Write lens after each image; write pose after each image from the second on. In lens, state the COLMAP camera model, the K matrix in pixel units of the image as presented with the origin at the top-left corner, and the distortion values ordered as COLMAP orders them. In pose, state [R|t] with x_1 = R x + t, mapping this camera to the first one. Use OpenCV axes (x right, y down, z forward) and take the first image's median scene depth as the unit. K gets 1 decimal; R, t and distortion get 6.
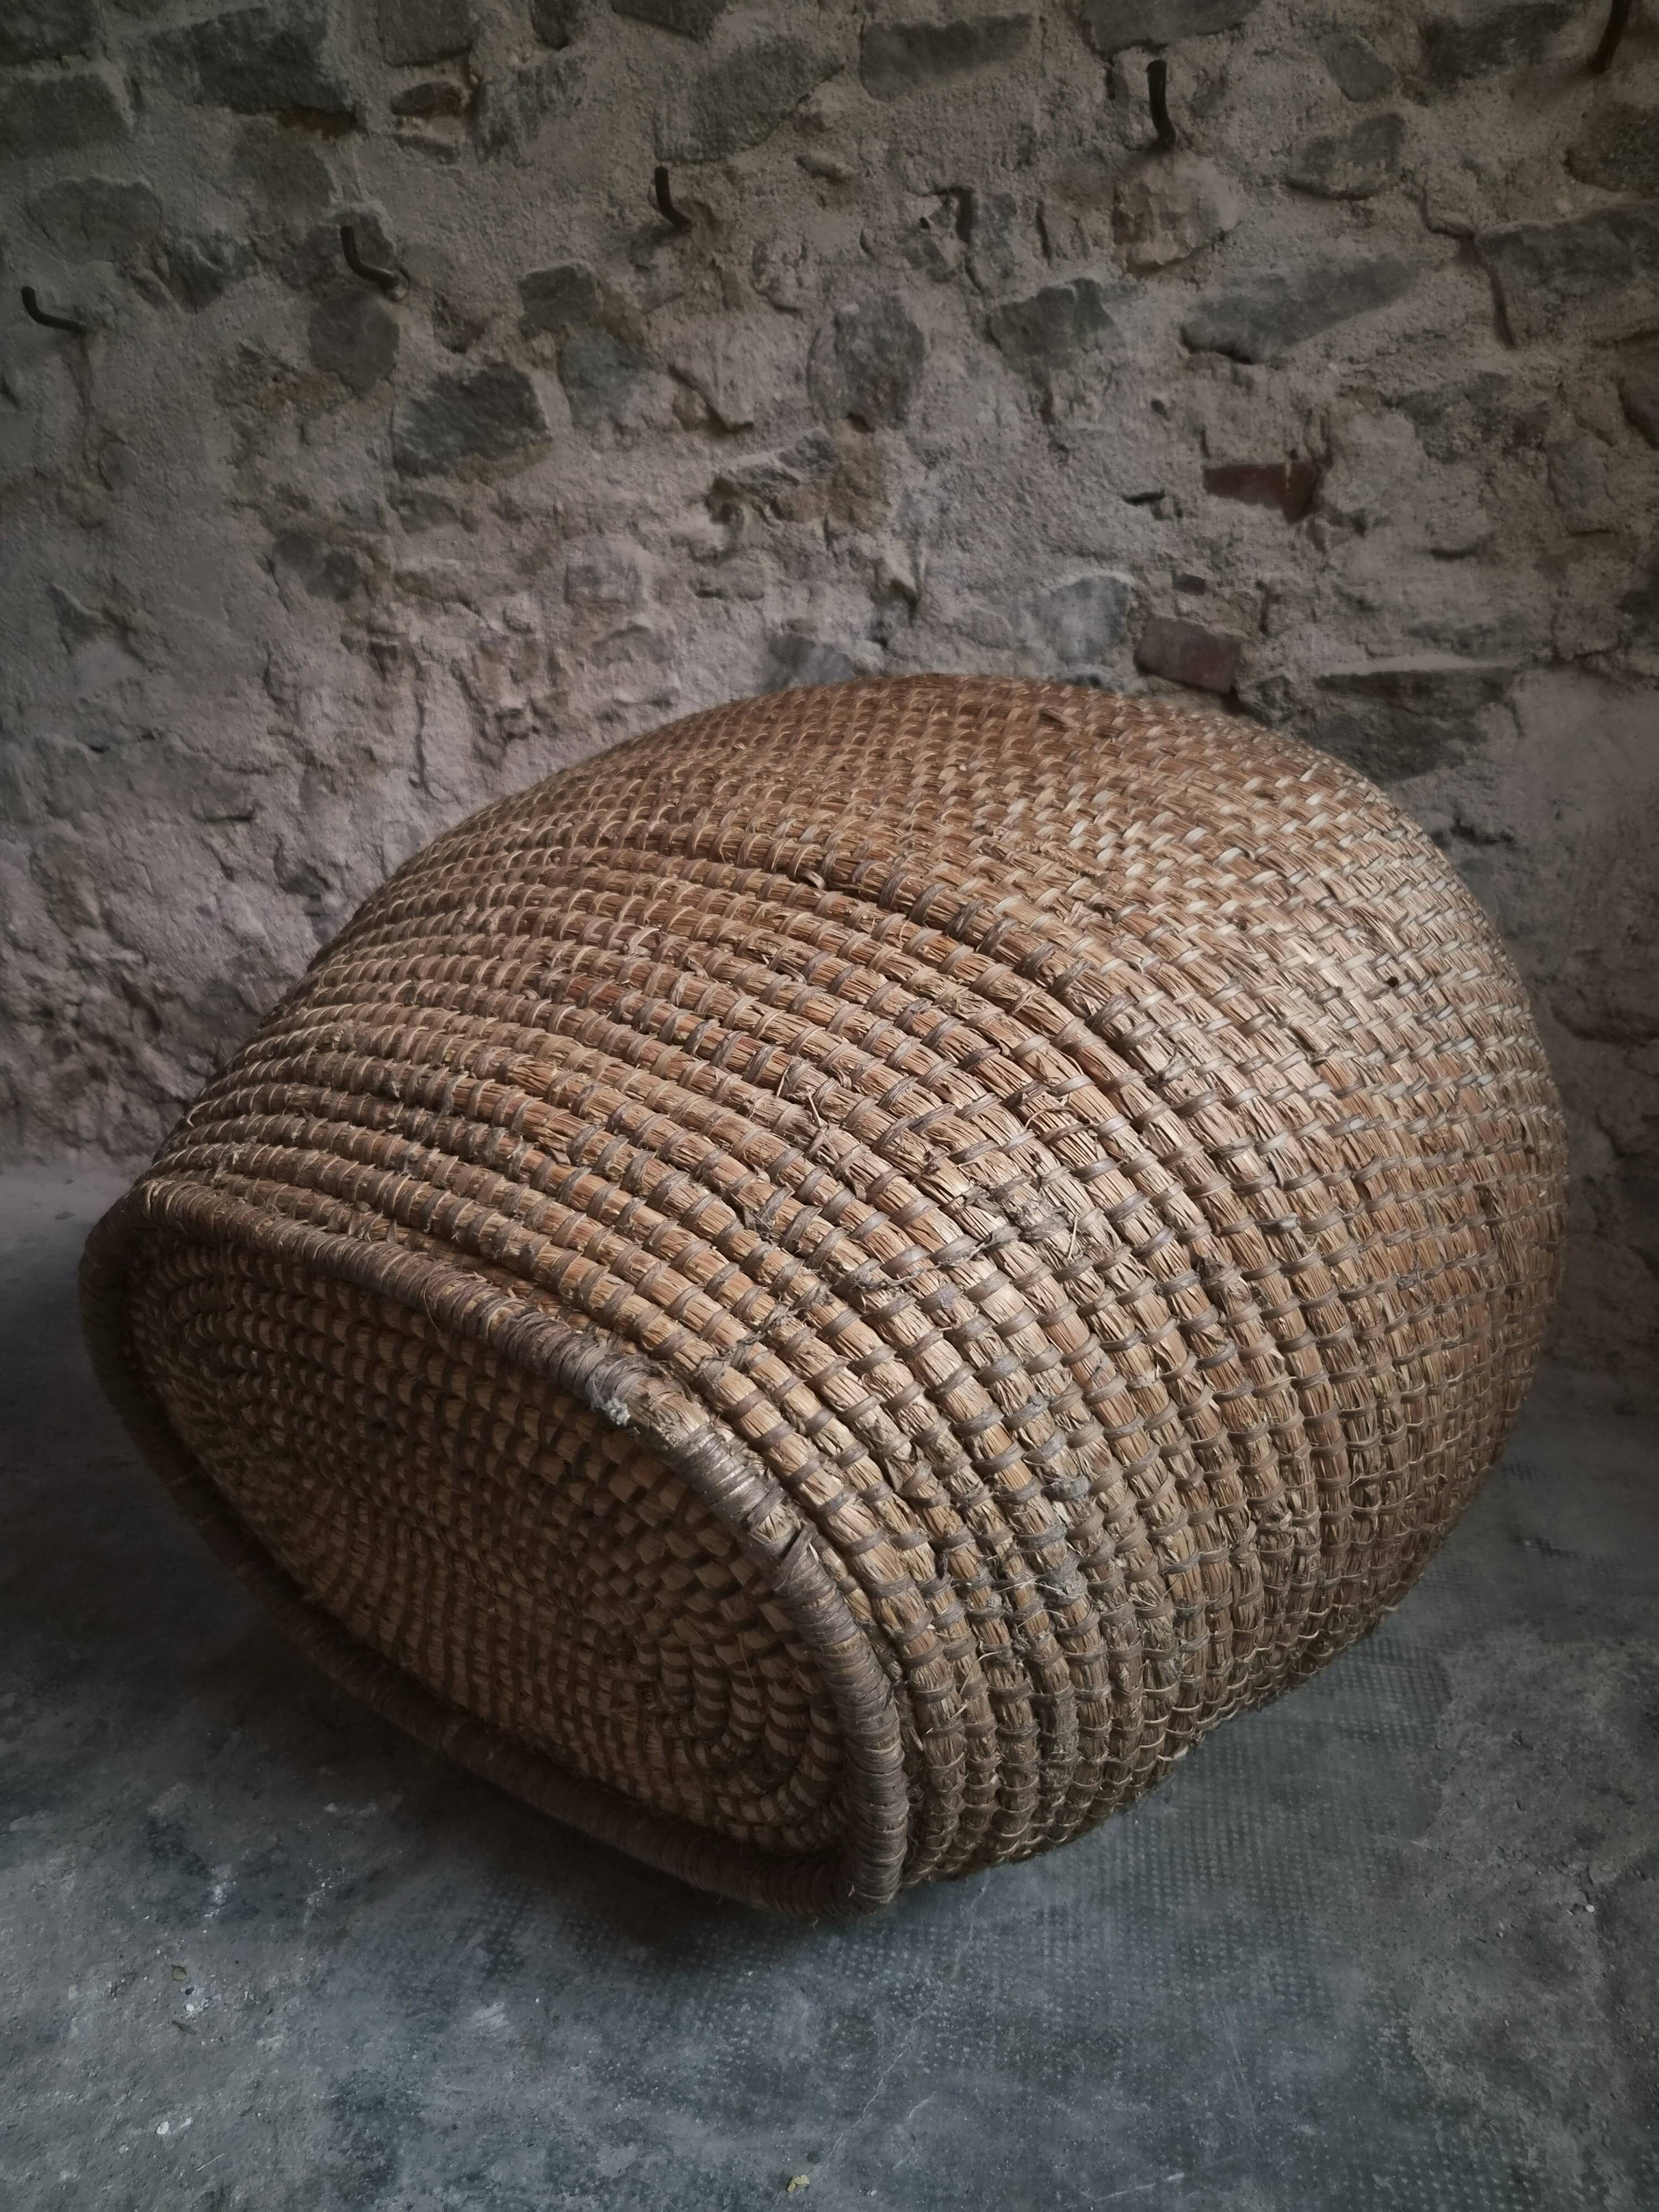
lens RADIAL K [[1481.0, 0, 839.4], [0, 1481.0, 1115.4], [0, 0, 1]] dist [0.056180, -0.046852]
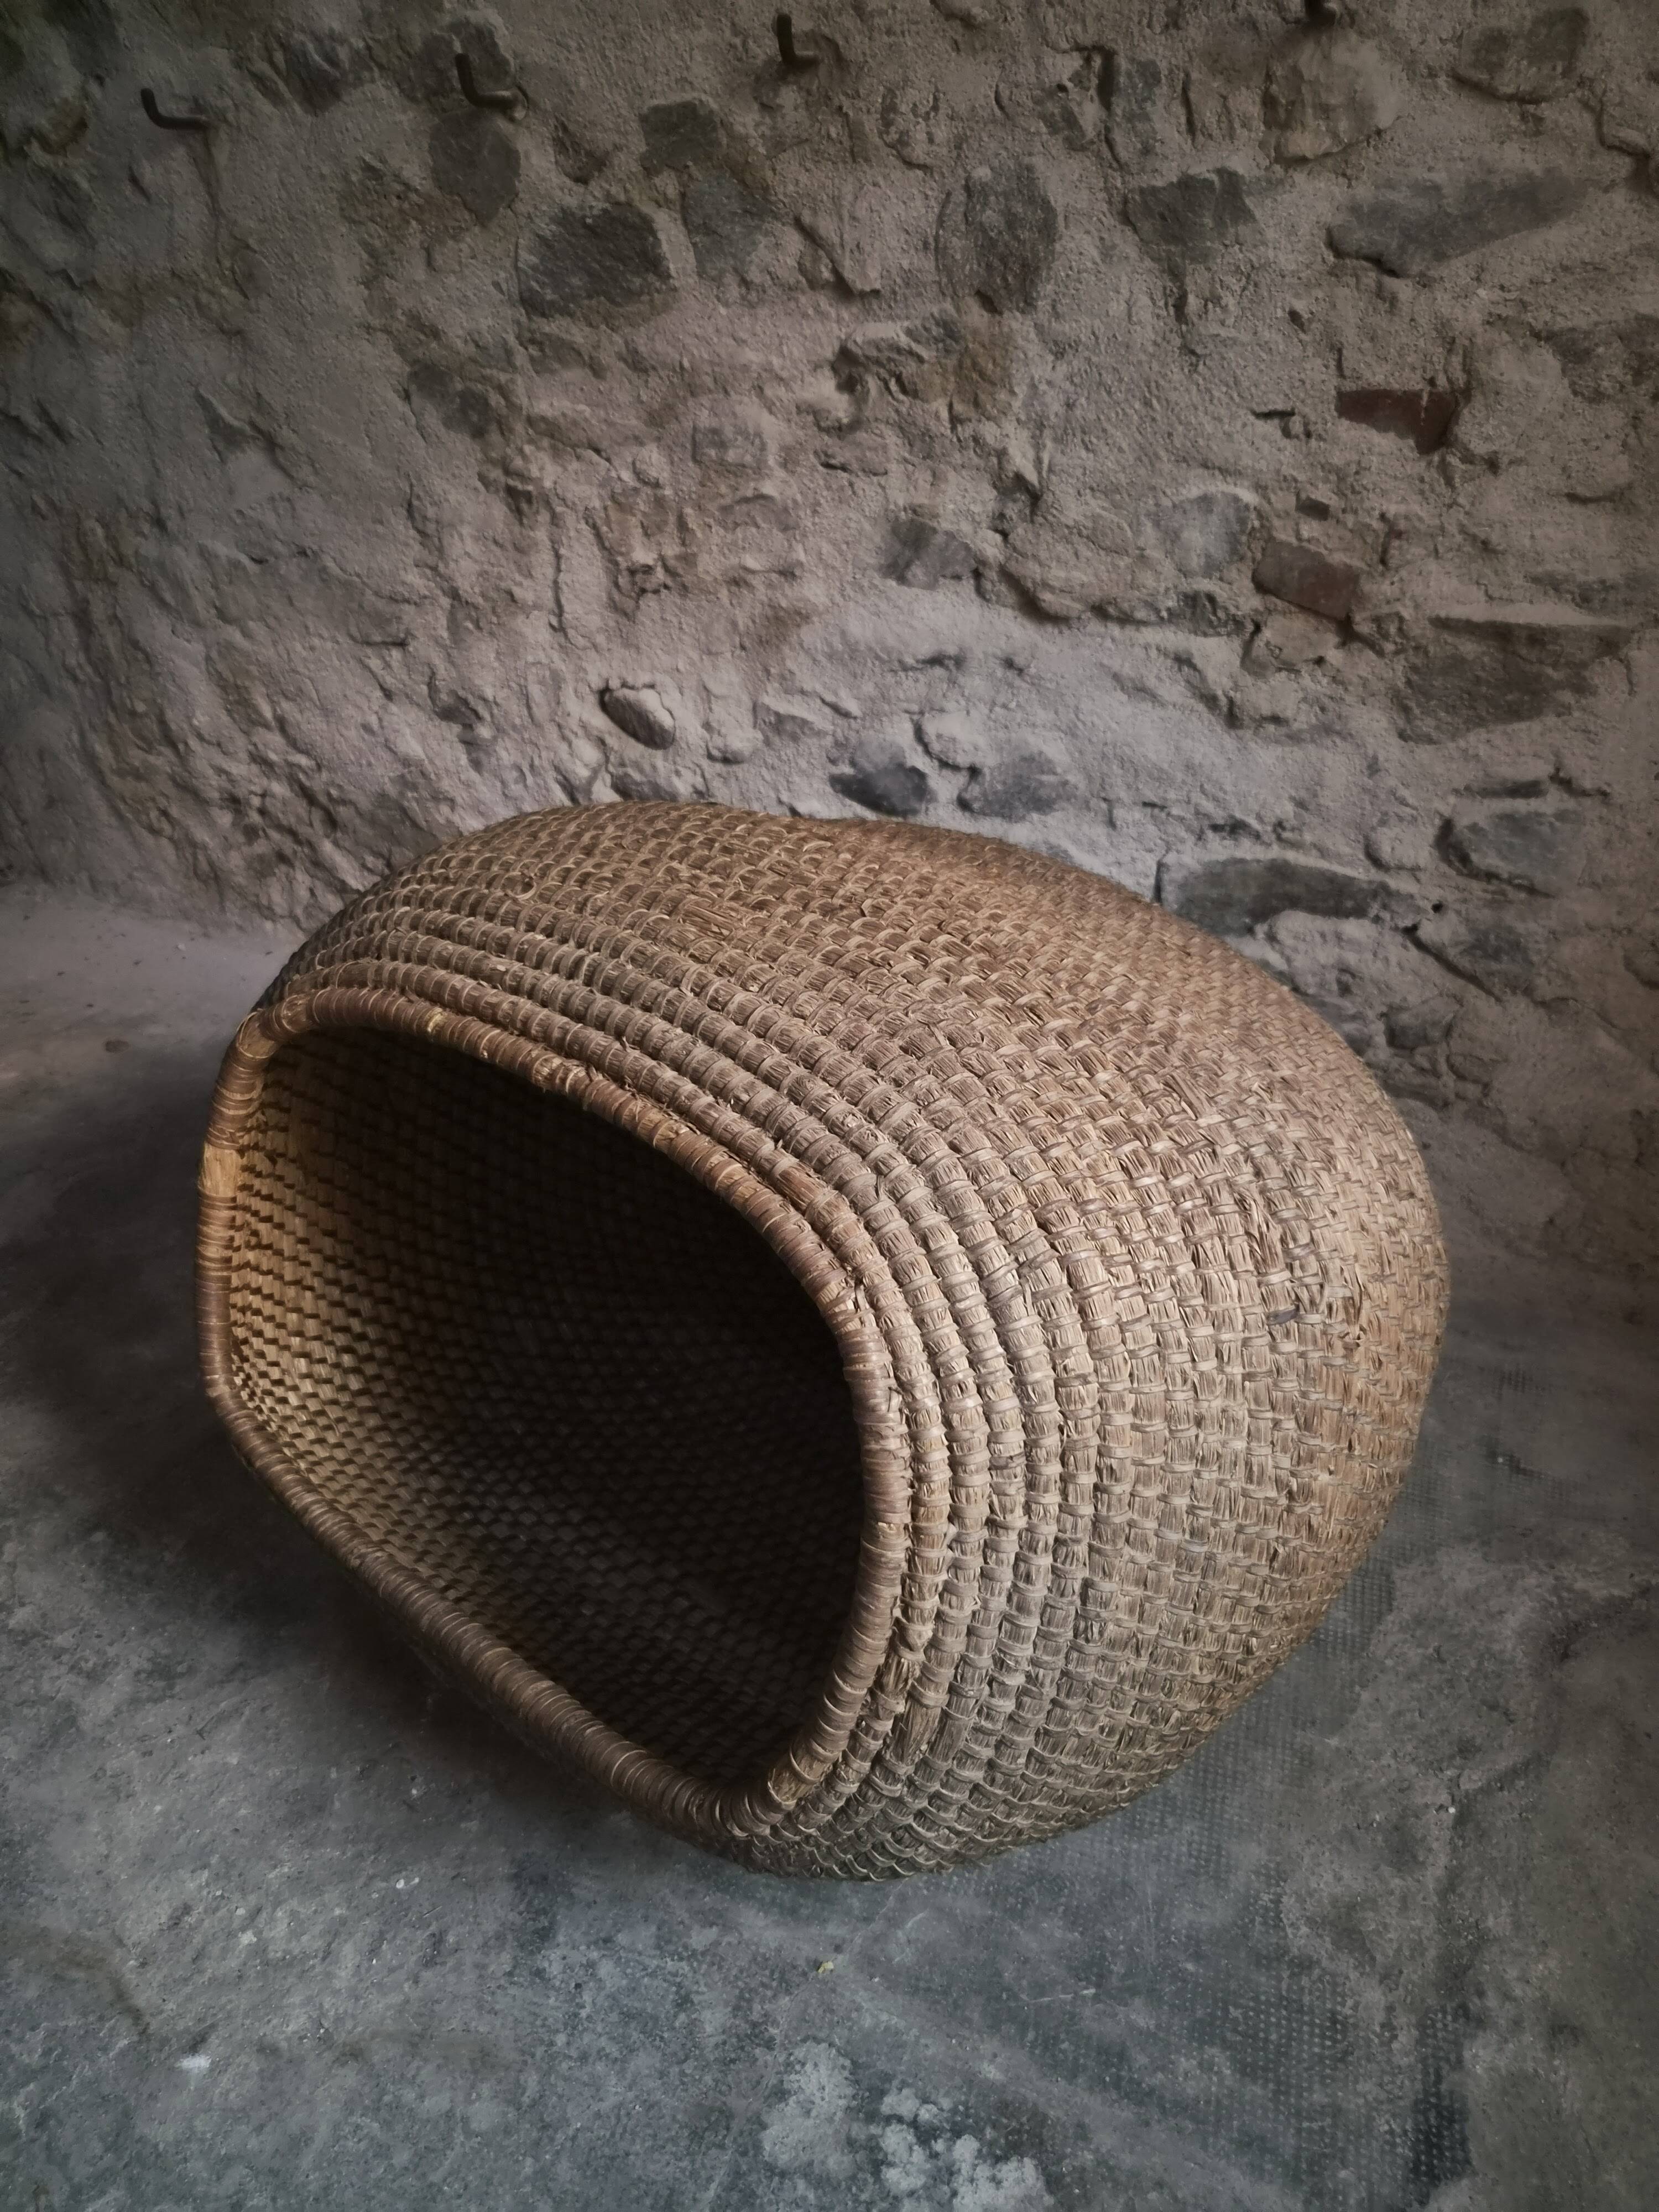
lens RADIAL K [[1478.0, 0, 863.2], [0, 1478.0, 1121.3], [0, 0, 1]] dist [0.061281, -0.047563]
pose [[0.994726, 0.048003, -0.090639, 0.049536], [-0.021440, 0.961512, 0.273925, -0.233090], [0.100300, -0.270537, 0.957470, -0.078775]]
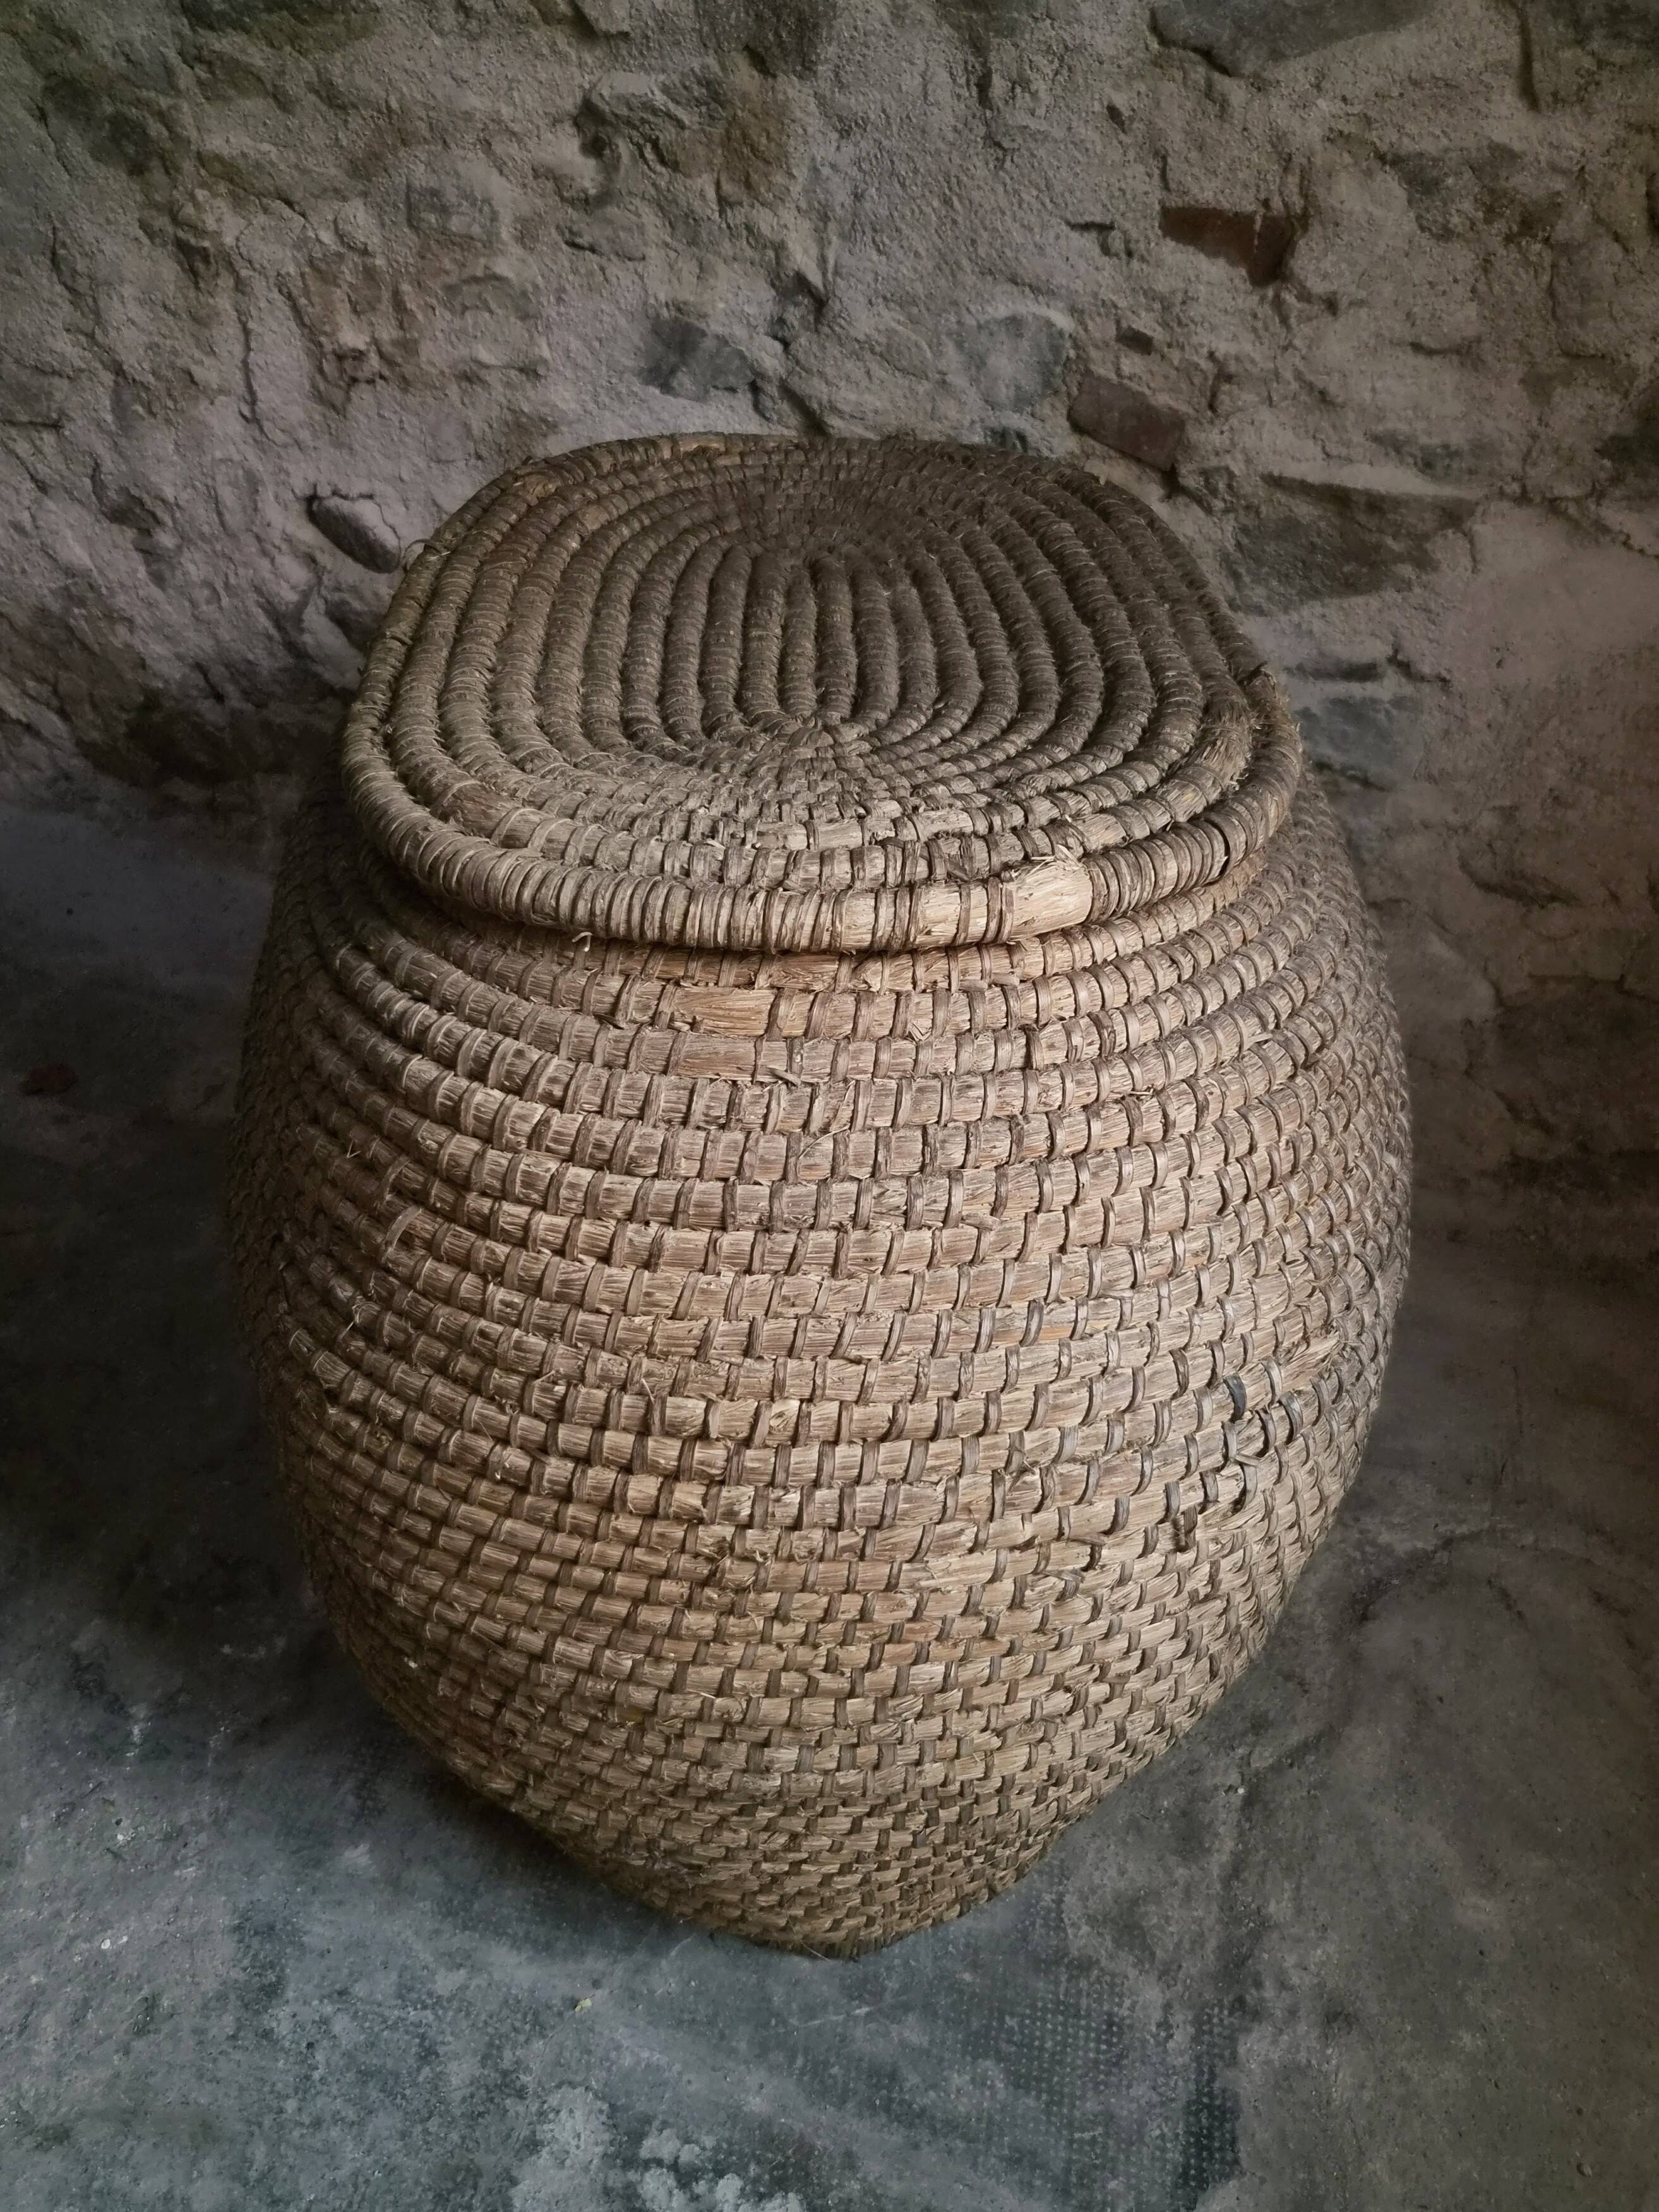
lens RADIAL K [[1687.3, 0, 849.3], [0, 1687.3, 1097.2], [0, 0, 1]] dist [0.043994, -0.019113]
pose [[0.998923, 0.042855, 0.017786, 0.073903], [-0.046397, 0.926347, 0.373802, -0.313210], [-0.000456, -0.374224, 0.927338, -0.059082]]
